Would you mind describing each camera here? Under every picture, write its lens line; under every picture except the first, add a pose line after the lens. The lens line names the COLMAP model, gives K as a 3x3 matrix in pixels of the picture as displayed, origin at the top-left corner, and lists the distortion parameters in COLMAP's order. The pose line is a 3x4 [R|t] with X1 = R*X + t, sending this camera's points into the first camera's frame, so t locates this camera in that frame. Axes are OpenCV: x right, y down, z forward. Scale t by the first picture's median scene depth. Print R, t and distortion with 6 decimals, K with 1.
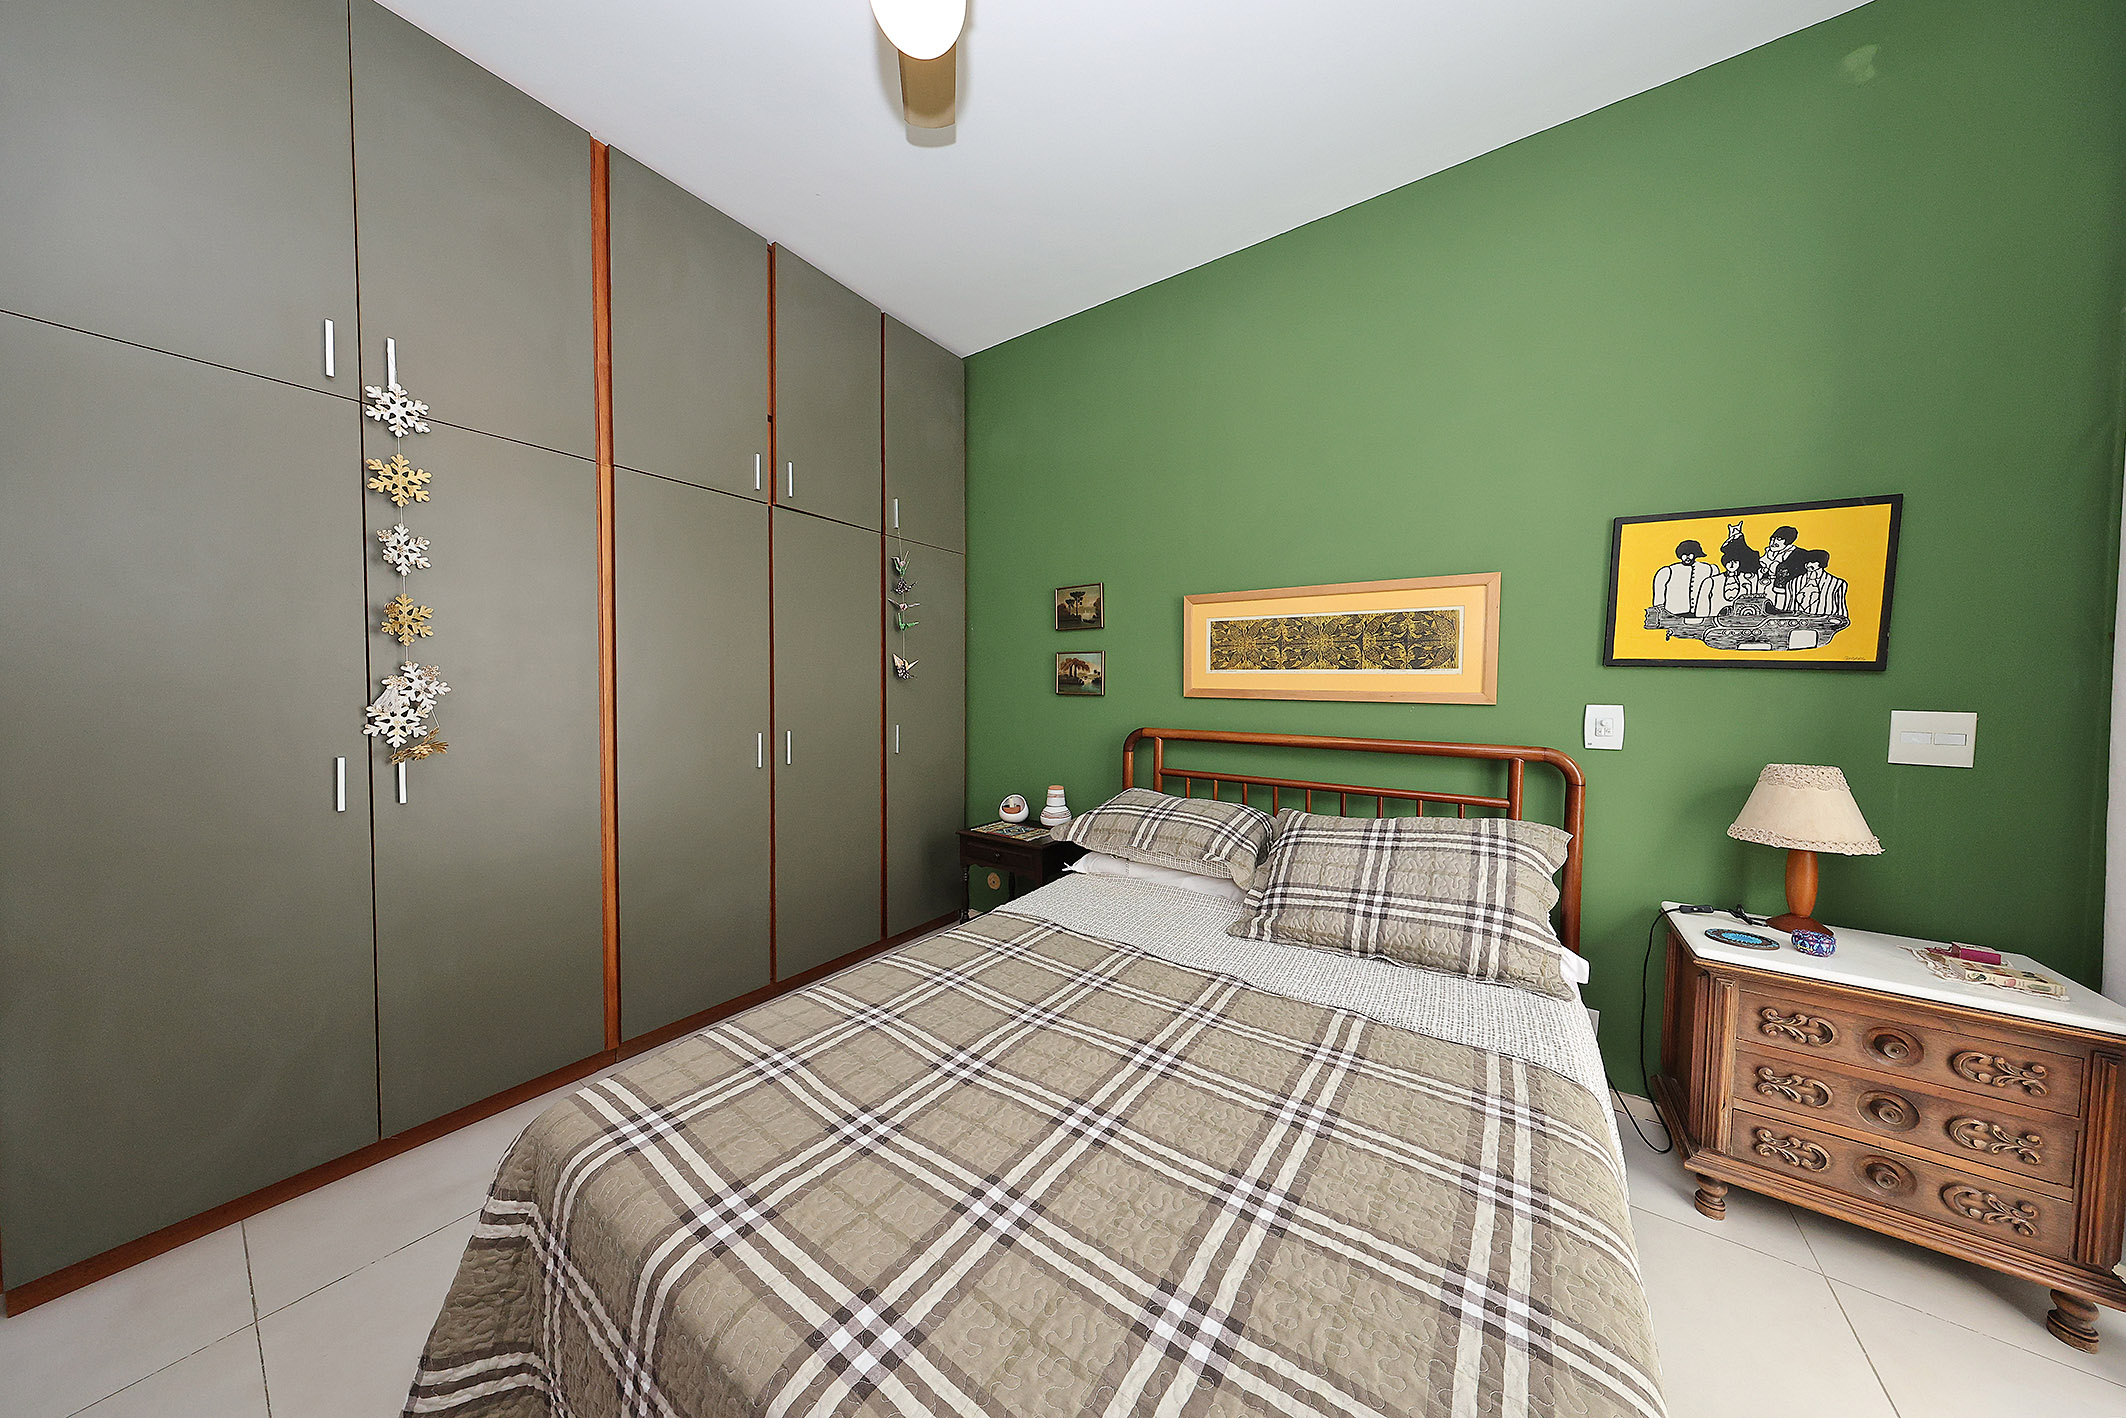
lens RADIAL K [[630.5, 0, 1068.5], [0, 630.5, 701.8], [0, 0, 1]] dist [-0.001883, 0.000118]
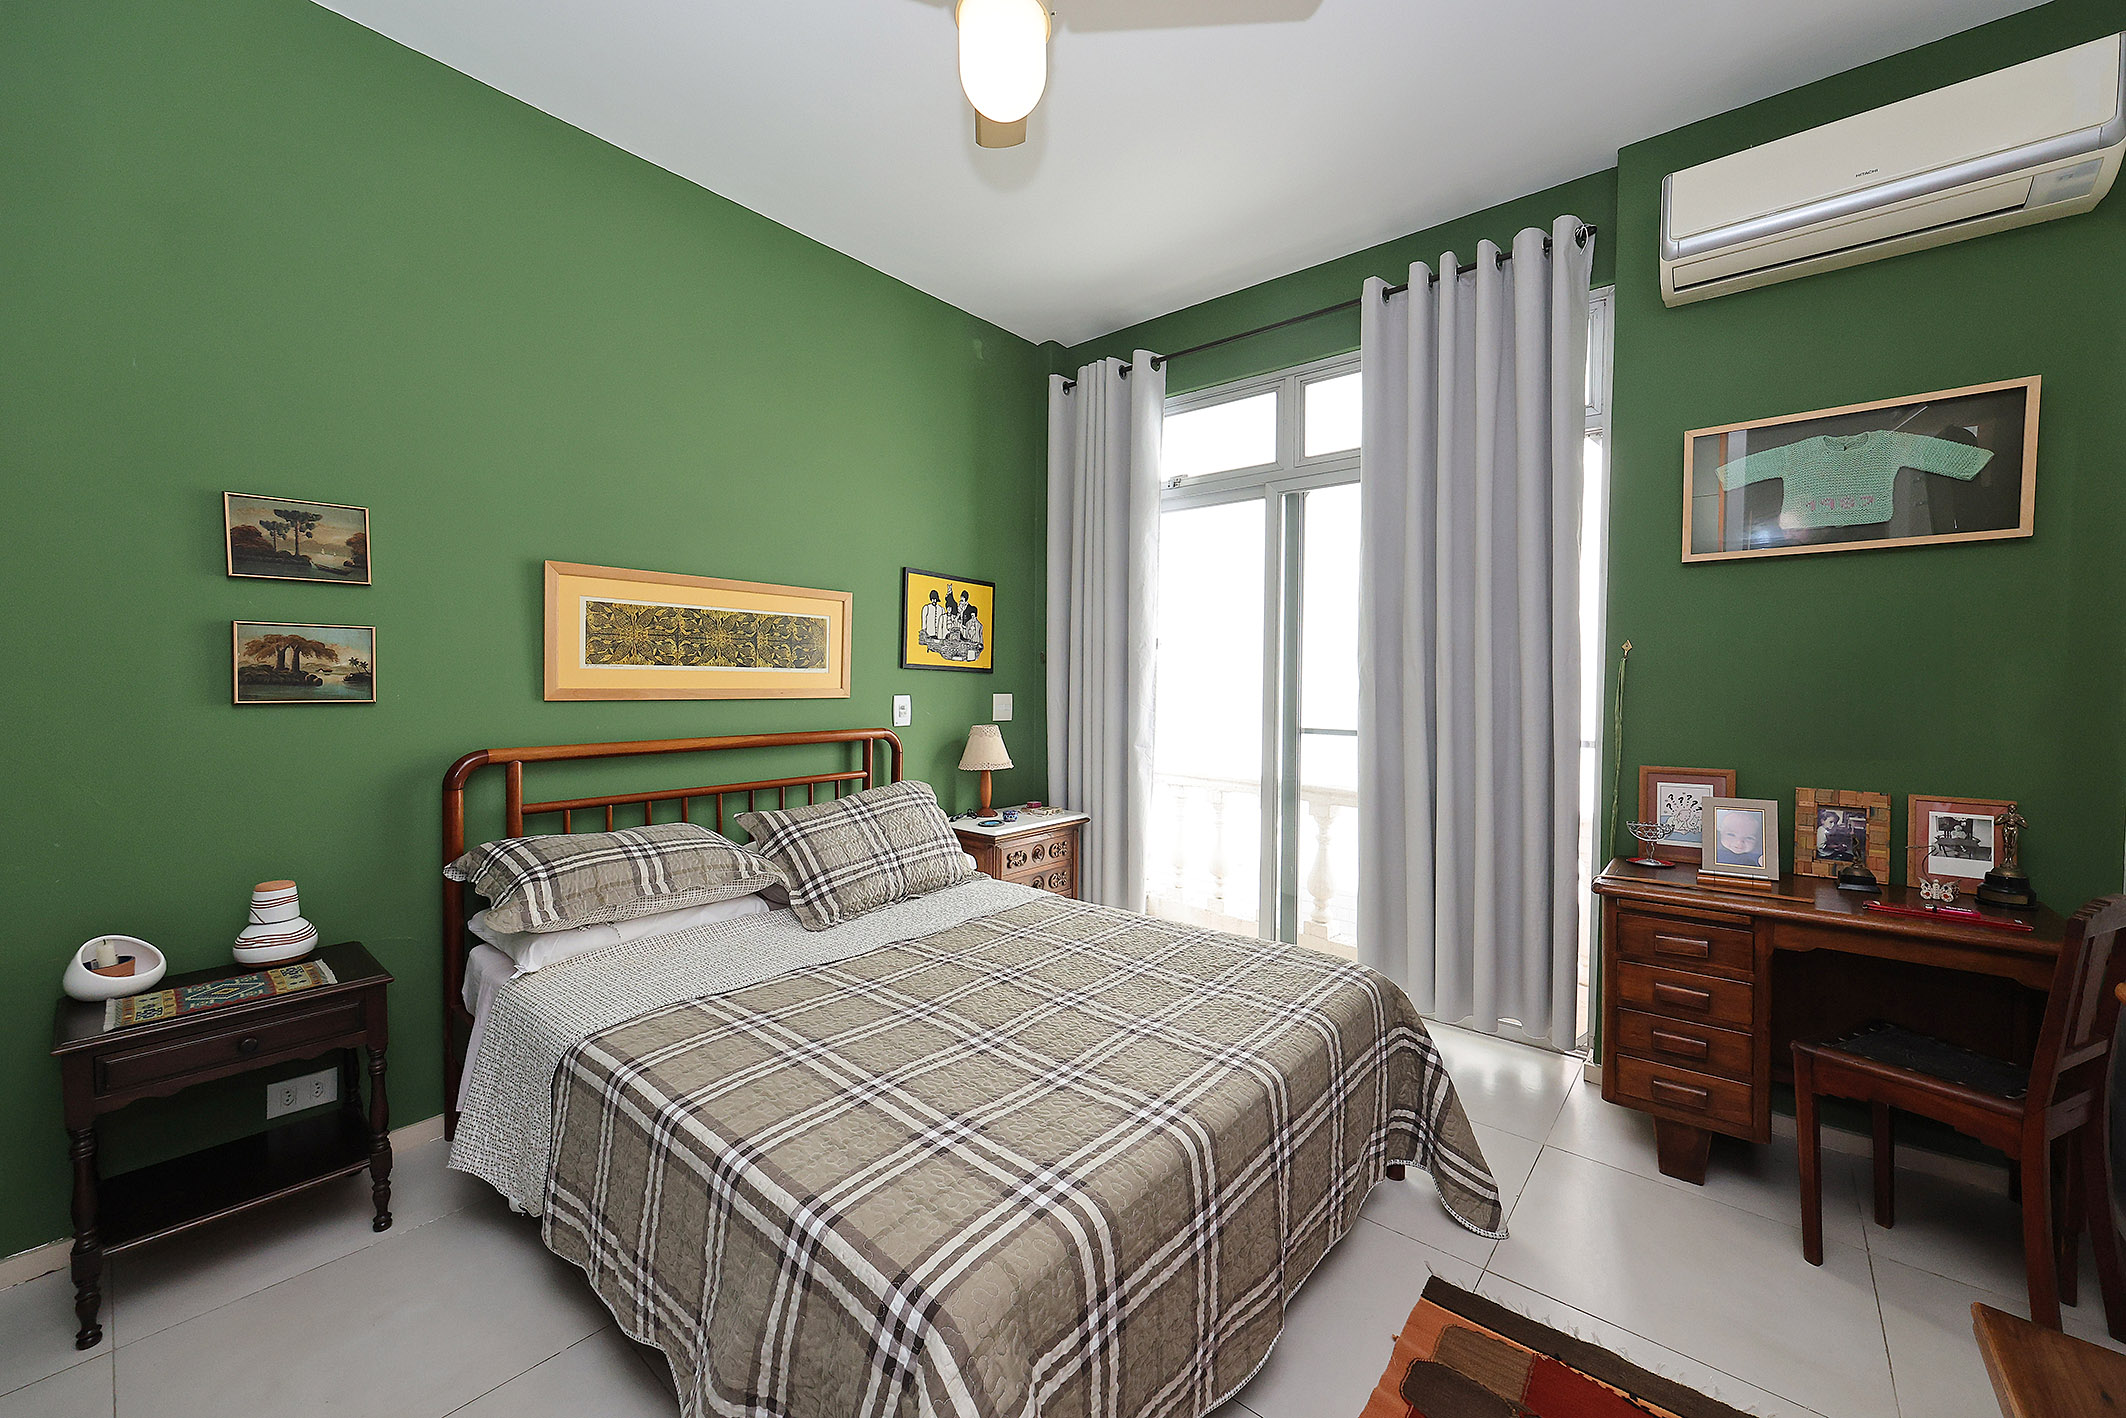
lens RADIAL K [[816.2, 0, 1062.5], [0, 816.2, 698.3], [0, 0, 1]] dist [-0.002349, -0.000168]
pose [[0.094085, -0.026371, 0.995215, -0.838665], [0.027122, 0.999346, 0.023917, -0.020533], [-0.995195, 0.024742, 0.094738, 0.399660]]
